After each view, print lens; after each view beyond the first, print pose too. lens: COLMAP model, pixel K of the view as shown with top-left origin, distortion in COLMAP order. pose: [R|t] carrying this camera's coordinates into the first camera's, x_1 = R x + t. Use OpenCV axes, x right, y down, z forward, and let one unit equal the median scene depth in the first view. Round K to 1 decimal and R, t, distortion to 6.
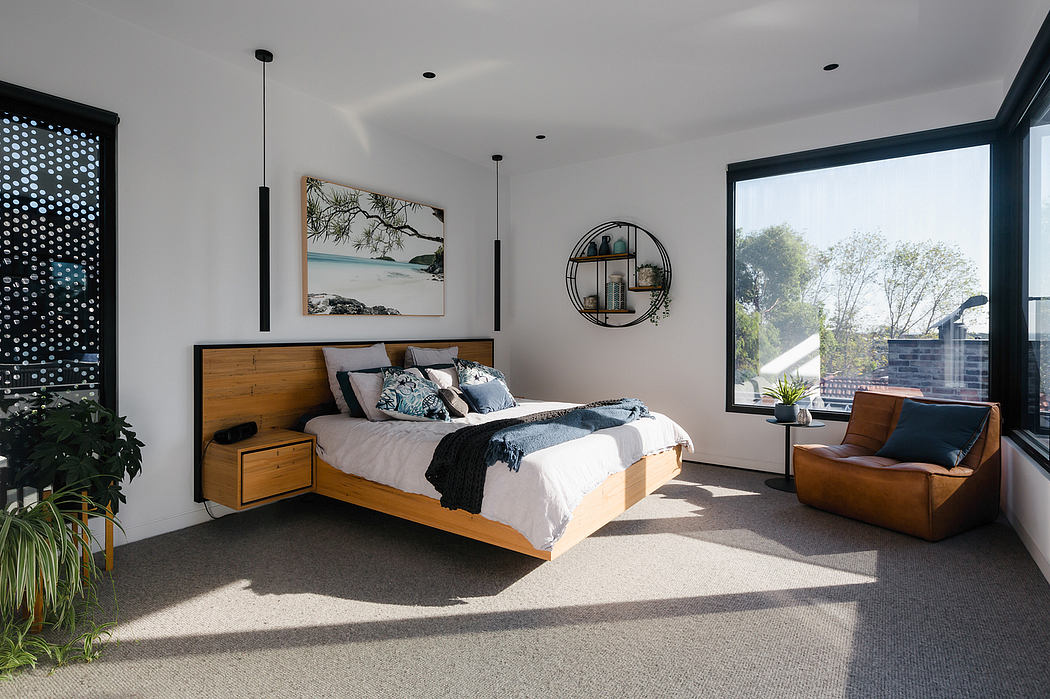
lens RADIAL K [[540.0, 0, 497.7], [0, 540.0, 330.9], [0, 0, 1]] dist [0.005134, 0.000454]
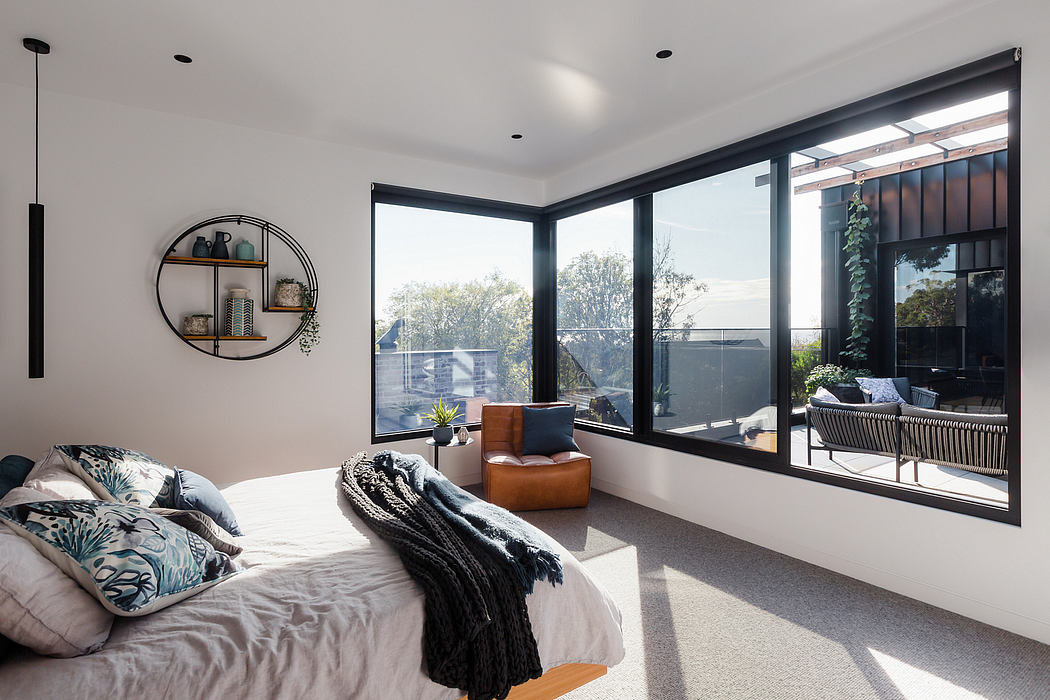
lens RADIAL K [[540.0, 0, 497.7], [0, 540.0, 331.4], [0, 0, 1]] dist [0.005134, 0.000454]
pose [[0.359178, -0.005093, 0.933255, -0.358238], [0.013396, 0.999910, 0.000301, -0.042437], [-0.933173, 0.012394, 0.359214, 0.433154]]
